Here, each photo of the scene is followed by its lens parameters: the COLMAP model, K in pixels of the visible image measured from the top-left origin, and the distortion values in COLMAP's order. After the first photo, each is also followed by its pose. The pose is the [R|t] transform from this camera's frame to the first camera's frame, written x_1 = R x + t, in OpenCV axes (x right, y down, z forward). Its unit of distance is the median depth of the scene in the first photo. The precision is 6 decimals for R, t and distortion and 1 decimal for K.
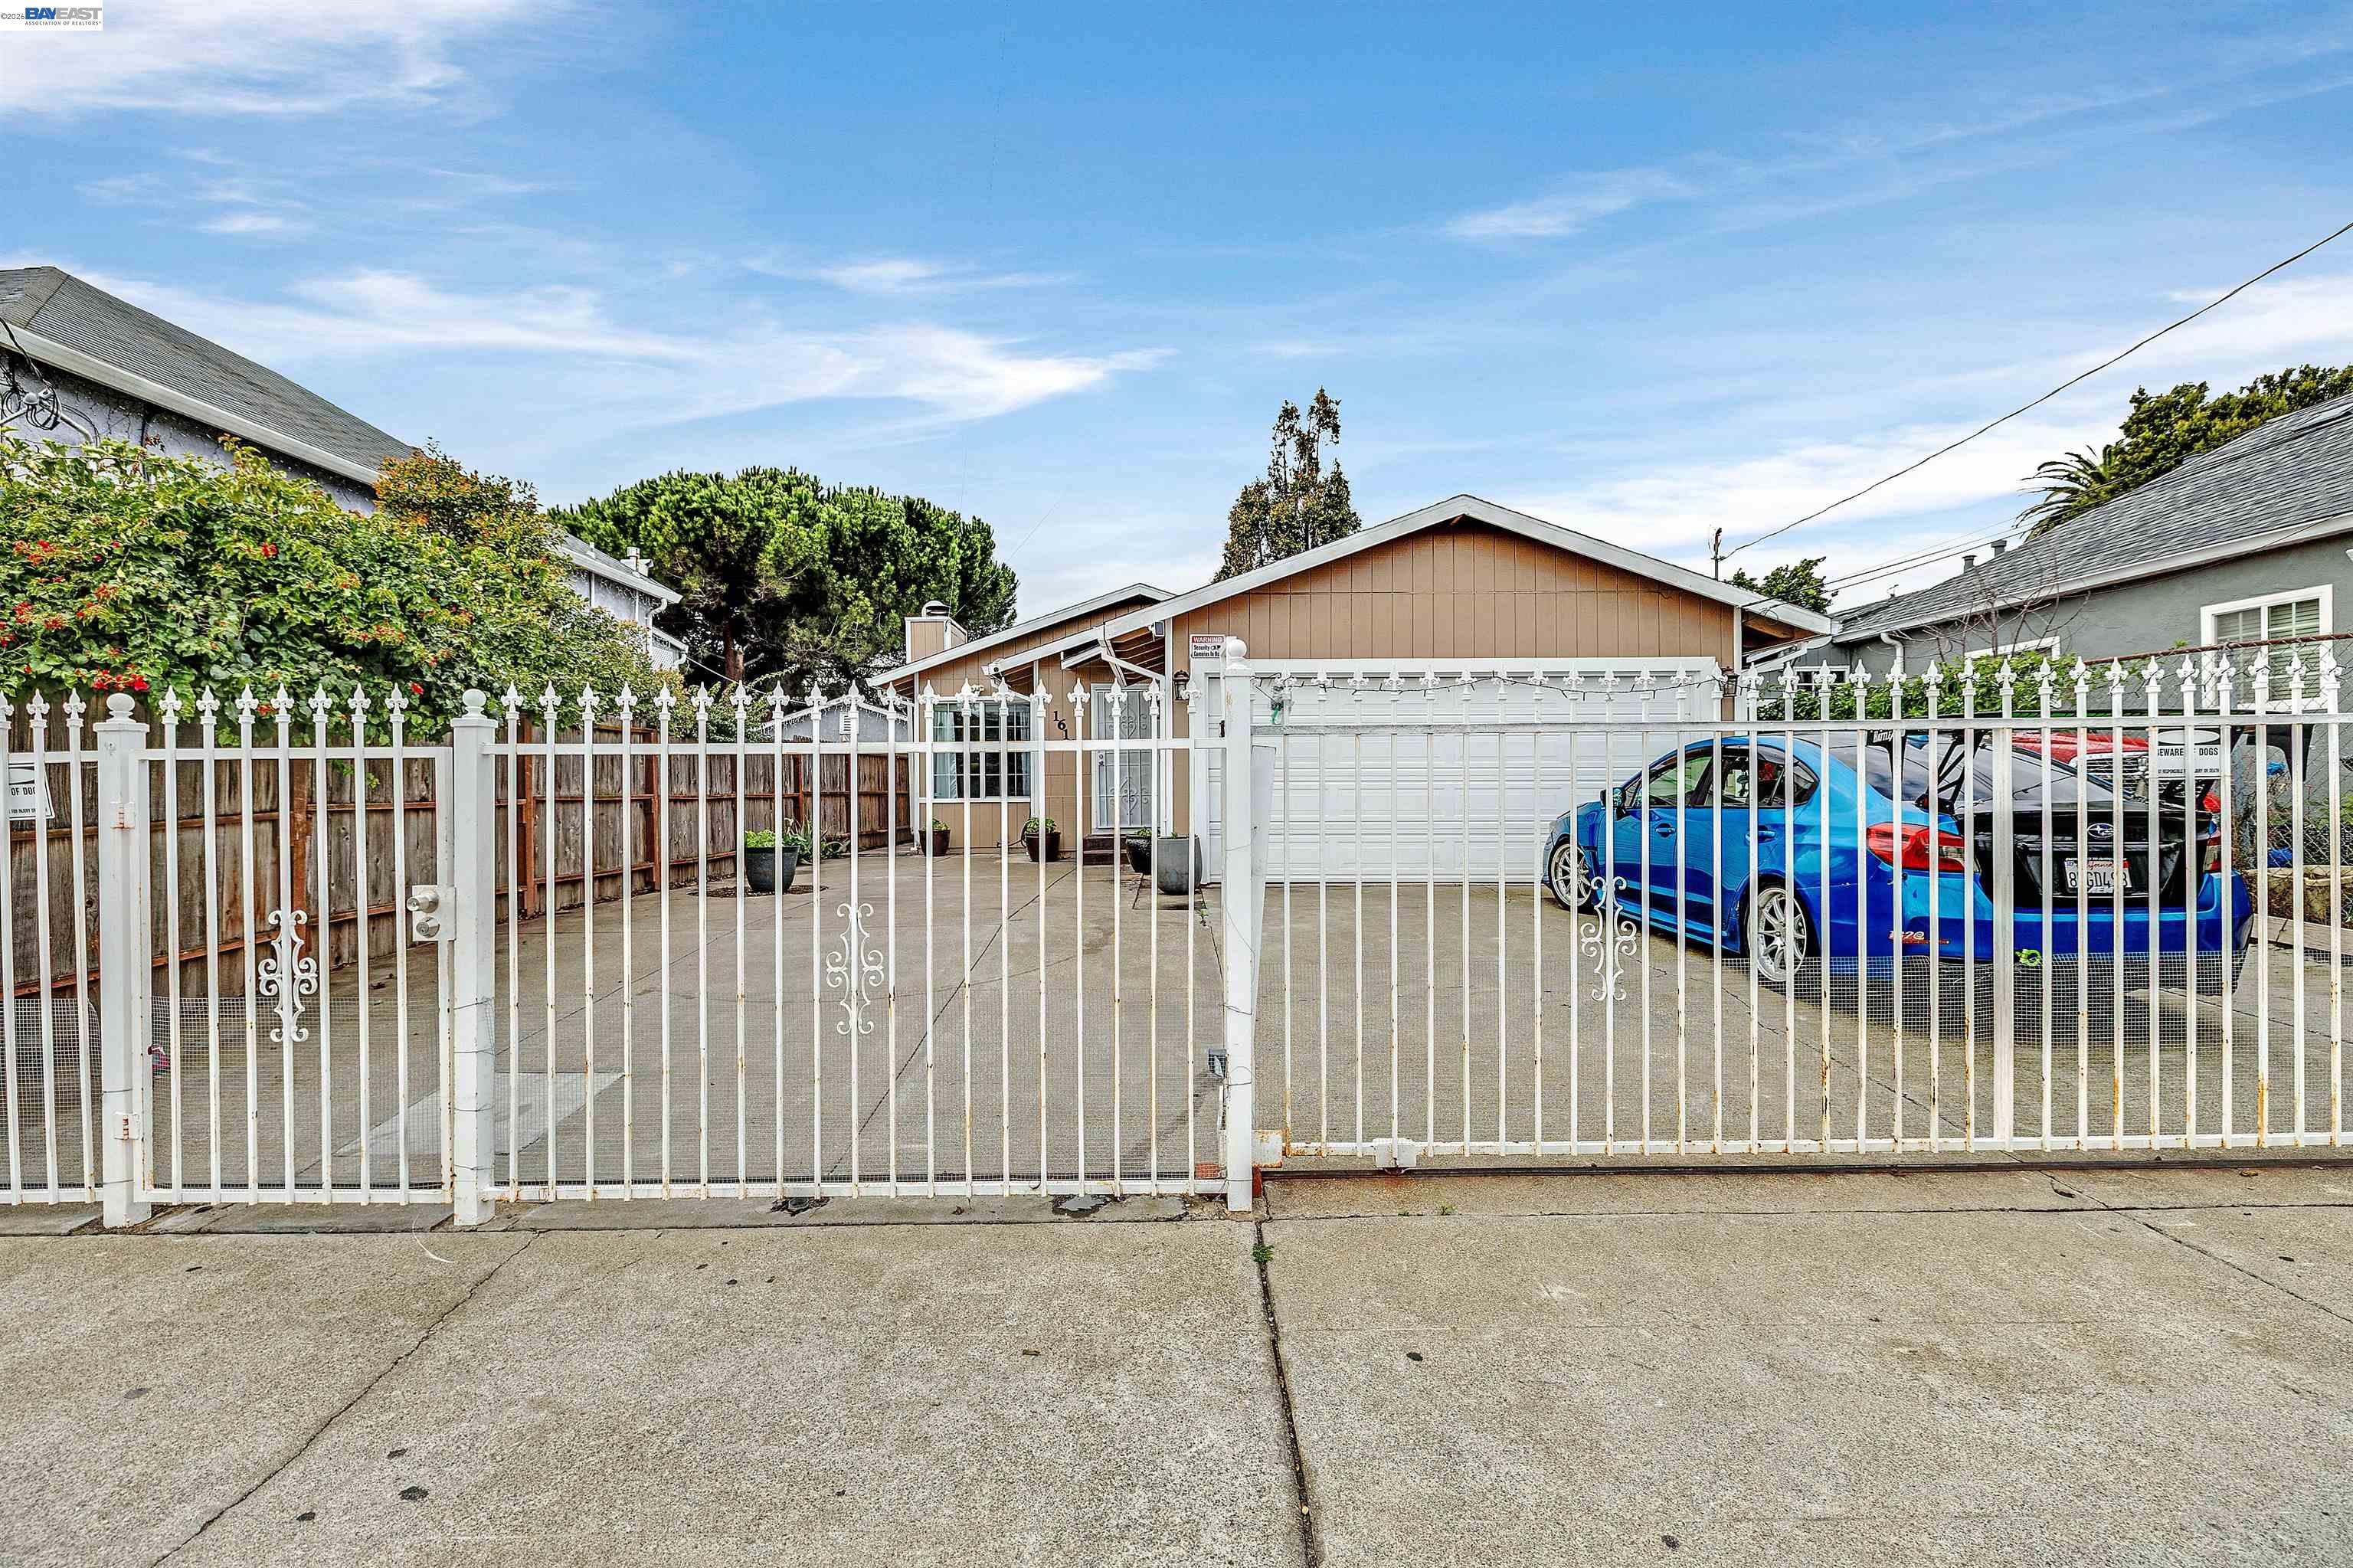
lens RADIAL K [[985.0, 0, 1173.5], [0, 985.0, 789.6], [0, 0, 1]] dist [0.000433, -0.000131]
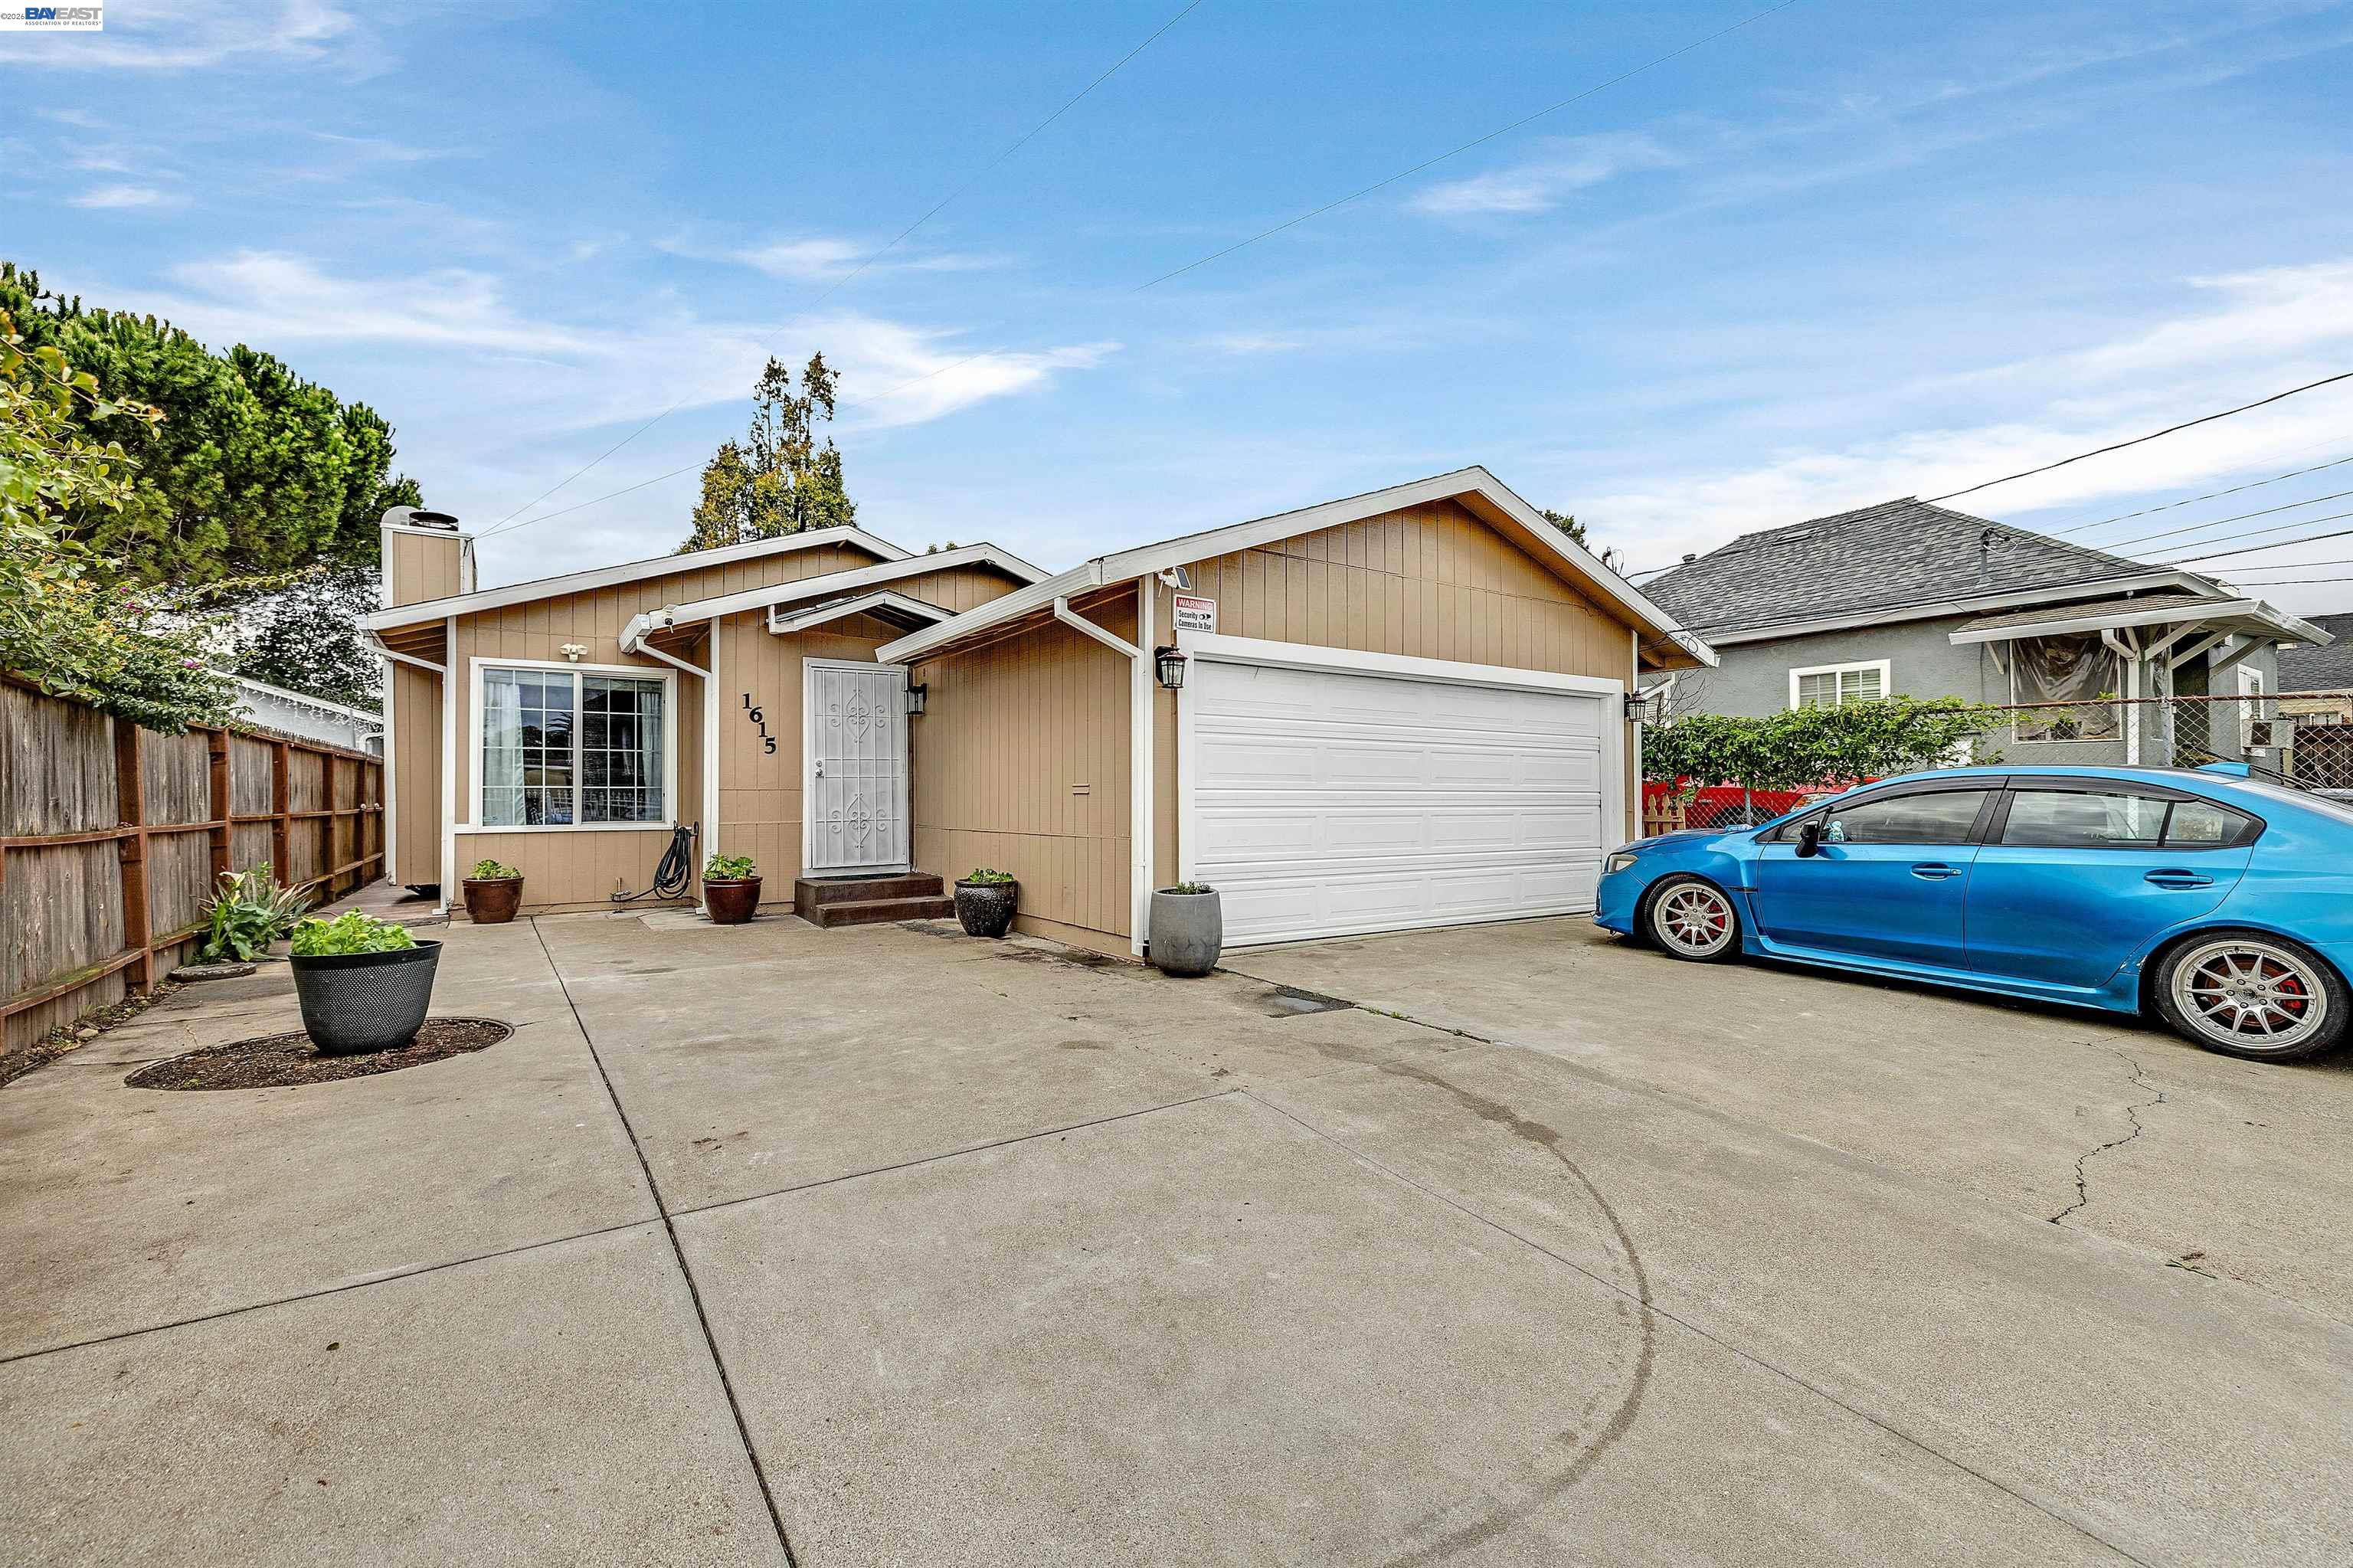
lens RADIAL K [[985.0, 0, 1173.5], [0, 985.0, 789.6], [0, 0, 1]] dist [0.000433, -0.000131]
pose [[0.834630, 0.010625, 0.550708, -0.116560], [-0.003815, 0.999901, -0.013510, -0.003516], [-0.550797, 0.009175, 0.834589, 0.139237]]
